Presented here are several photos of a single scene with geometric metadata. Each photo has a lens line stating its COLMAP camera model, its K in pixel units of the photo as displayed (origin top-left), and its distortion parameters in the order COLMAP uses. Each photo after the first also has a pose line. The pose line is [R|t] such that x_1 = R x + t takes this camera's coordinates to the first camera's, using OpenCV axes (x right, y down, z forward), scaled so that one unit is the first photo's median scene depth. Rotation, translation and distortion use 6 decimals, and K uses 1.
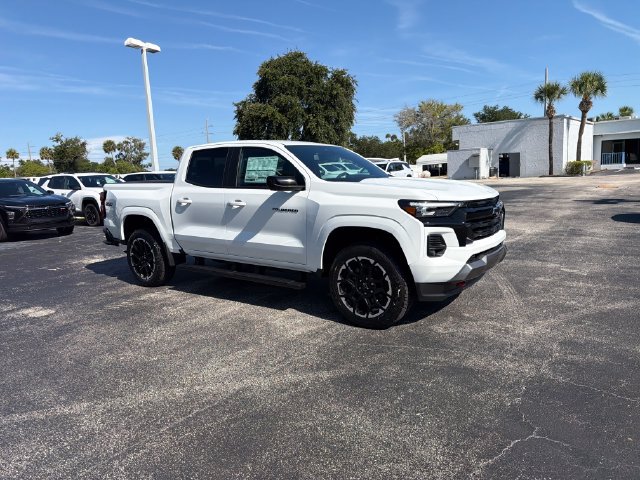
lens RADIAL K [[451.6, 0, 313.8], [0, 451.6, 238.4], [0, 0, 1]] dist [0.057115, -0.074656]
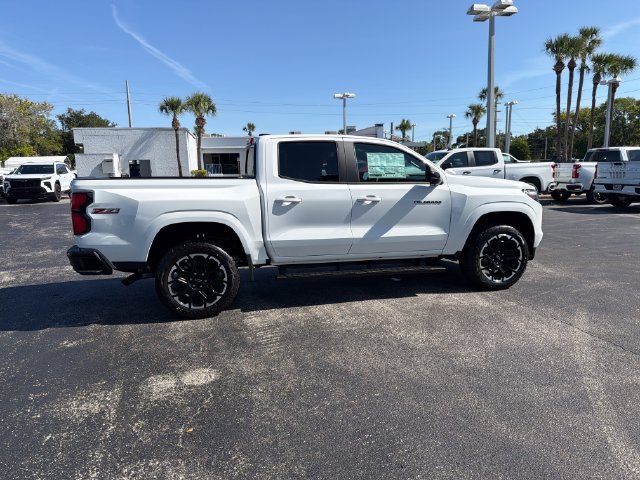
lens RADIAL K [[451.6, 0, 315.5], [0, 451.6, 239.1], [0, 0, 1]] dist [0.057115, -0.074656]
pose [[0.630198, -0.088680, 0.771354, -0.625437], [0.100561, 0.994411, 0.032166, -0.021286], [-0.769895, 0.057297, 0.635593, 0.292579]]
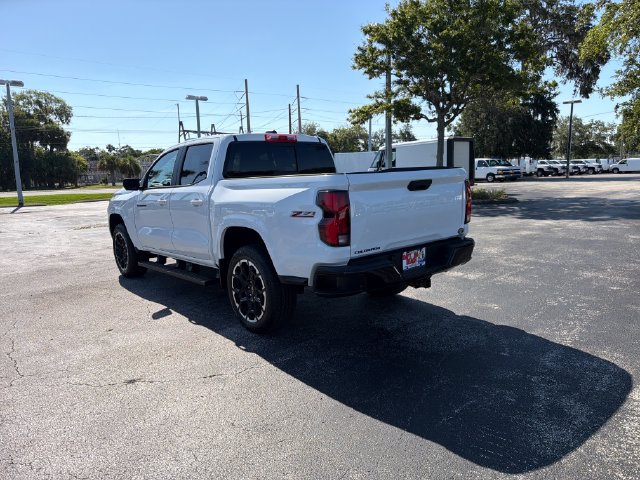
lens RADIAL K [[451.6, 0, 316.2], [0, 451.6, 242.4], [0, 0, 1]] dist [0.057115, -0.074656]
pose [[-0.971201, 0.046155, 0.233747, -0.340454], [0.111704, 0.954760, 0.275599, -0.180833], [-0.210452, 0.293773, -0.932420, 1.385716]]
